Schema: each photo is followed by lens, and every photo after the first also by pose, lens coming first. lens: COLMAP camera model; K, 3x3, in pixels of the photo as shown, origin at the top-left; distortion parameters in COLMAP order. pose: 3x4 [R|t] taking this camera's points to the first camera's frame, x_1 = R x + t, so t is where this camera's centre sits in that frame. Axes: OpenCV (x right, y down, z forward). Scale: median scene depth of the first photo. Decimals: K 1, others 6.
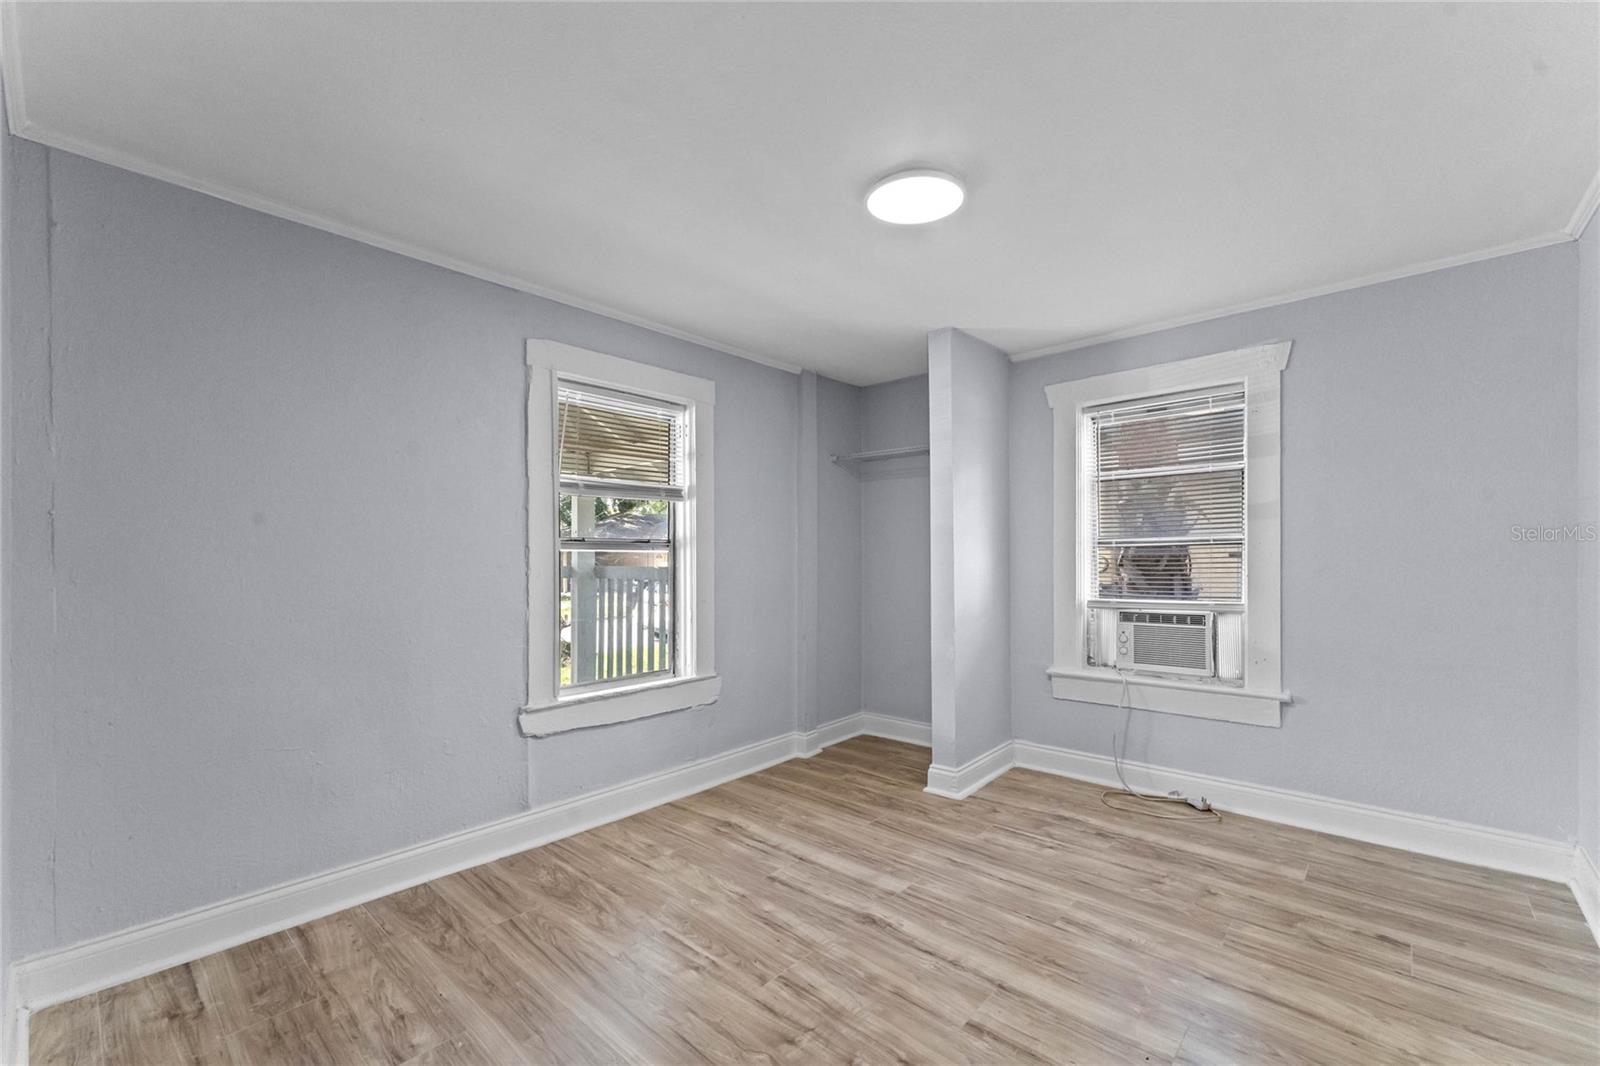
lens RADIAL K [[663.1, 0, 803.9], [0, 663.1, 546.5], [0, 0, 1]] dist [0.004773, -0.000266]
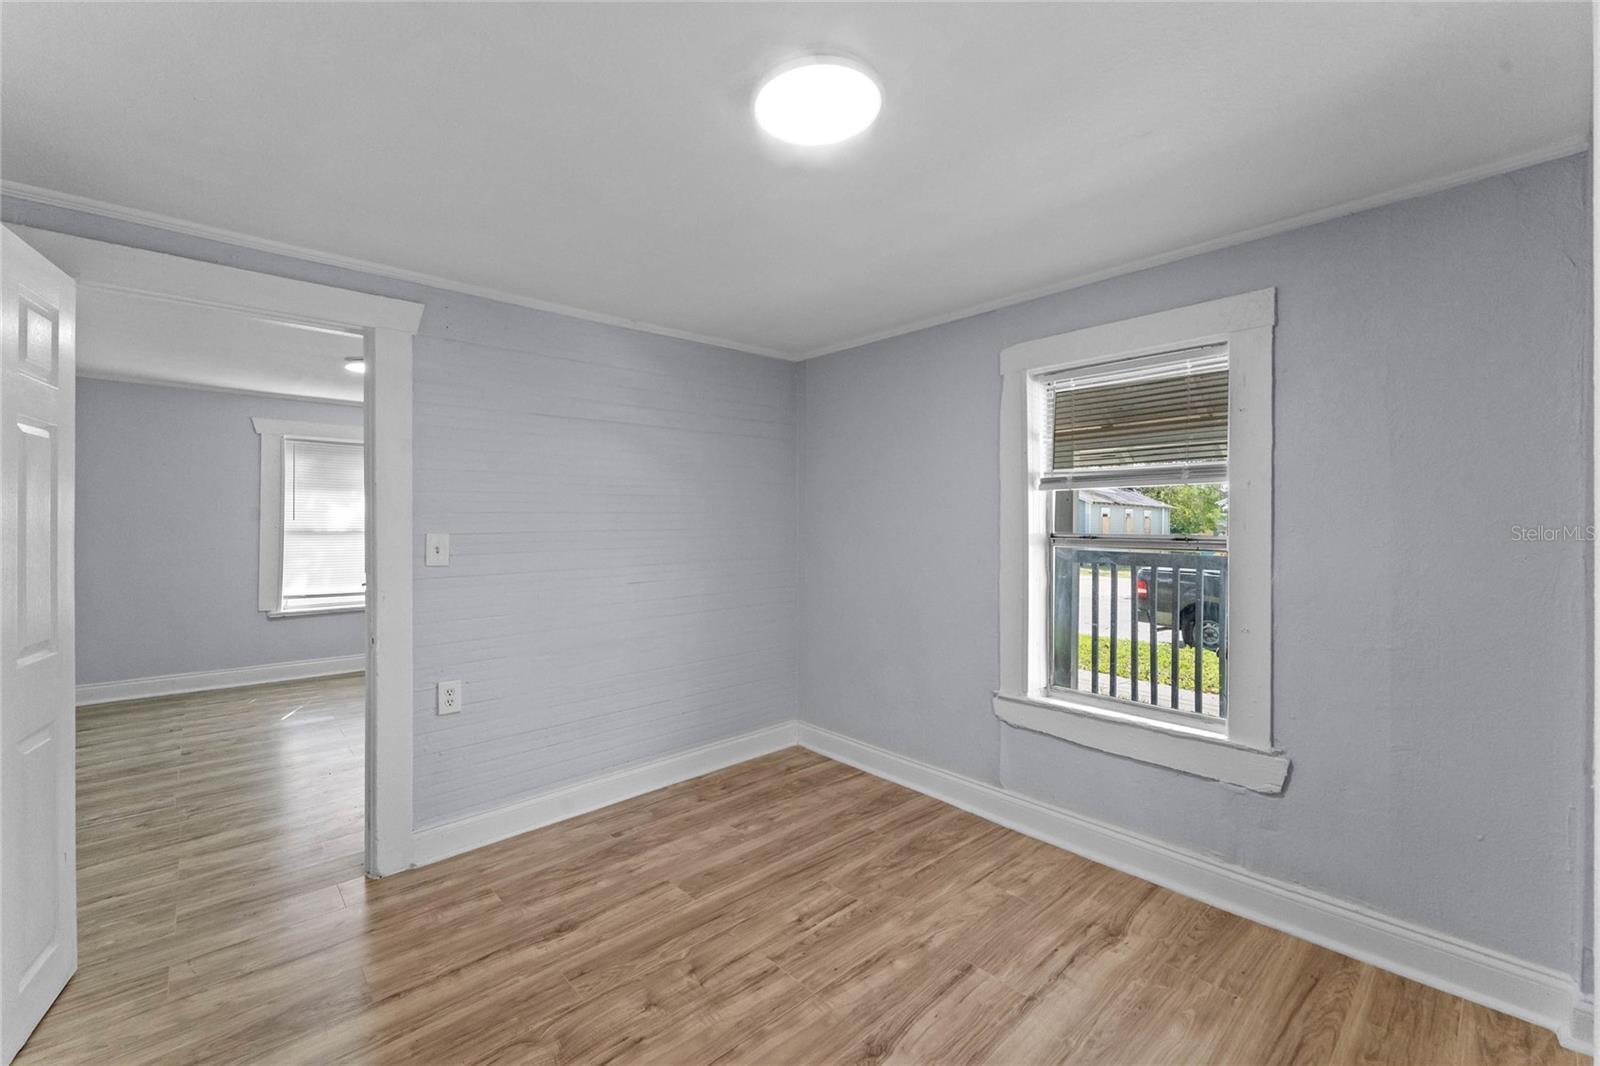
lens RADIAL K [[663.1, 0, 809.1], [0, 663.1, 525.7], [0, 0, 1]] dist [0.004773, -0.000266]
pose [[-0.099363, 0.007067, -0.995026, 0.787393], [0.014463, 0.999879, 0.005657, -0.047465], [0.994946, -0.013829, -0.099453, 0.913594]]
